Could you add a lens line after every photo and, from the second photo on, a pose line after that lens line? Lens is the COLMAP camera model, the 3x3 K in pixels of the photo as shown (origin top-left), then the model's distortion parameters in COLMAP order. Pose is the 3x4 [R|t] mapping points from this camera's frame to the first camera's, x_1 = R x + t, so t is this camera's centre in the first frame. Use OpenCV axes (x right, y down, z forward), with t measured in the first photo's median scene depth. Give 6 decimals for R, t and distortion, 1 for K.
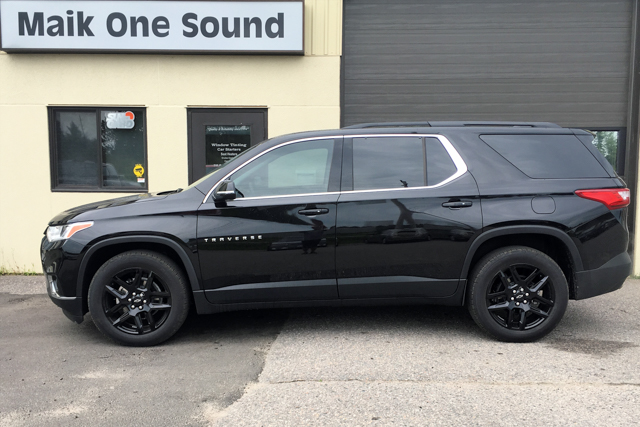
lens RADIAL K [[872.9, 0, 302.0], [0, 872.9, 257.9], [0, 0, 1]] dist [0.008950, 0.010652]
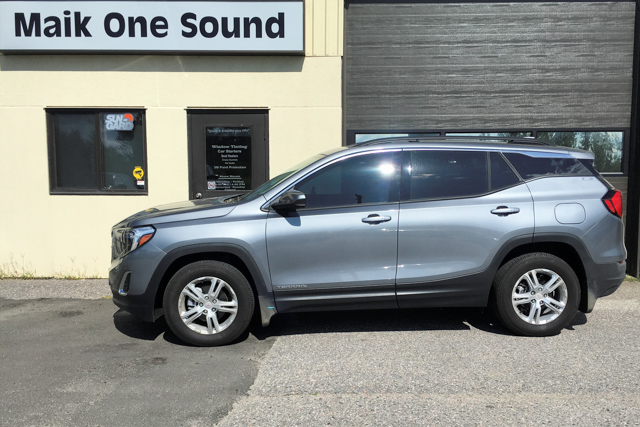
lens RADIAL K [[803.7, 0, 321.7], [0, 803.7, 249.1], [0, 0, 1]] dist [0.006827, 0.025637]
pose [[0.999992, -0.003532, 0.002029, 0.018779], [0.003549, 0.999957, -0.008577, -0.005499], [-0.001999, 0.008584, 0.999961, 0.092897]]
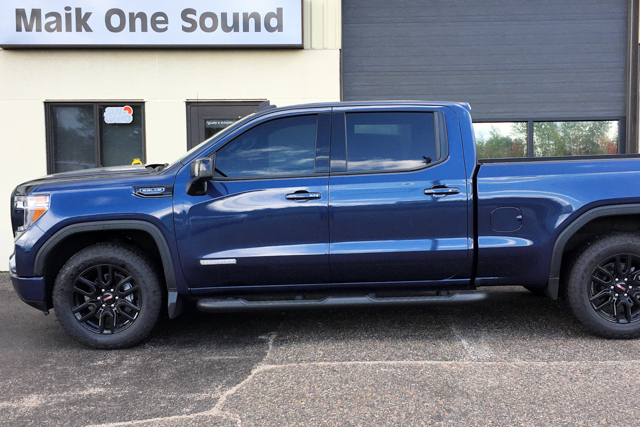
lens RADIAL K [[1033.4, 0, 328.2], [0, 1033.4, 211.5], [0, 0, 1]] dist [0.017852, 0.047974]
pose [[0.999591, -0.012487, 0.025722, -0.001837], [0.013824, 0.998525, -0.052496, 0.016916], [-0.025028, 0.052830, 0.998290, -0.174868]]
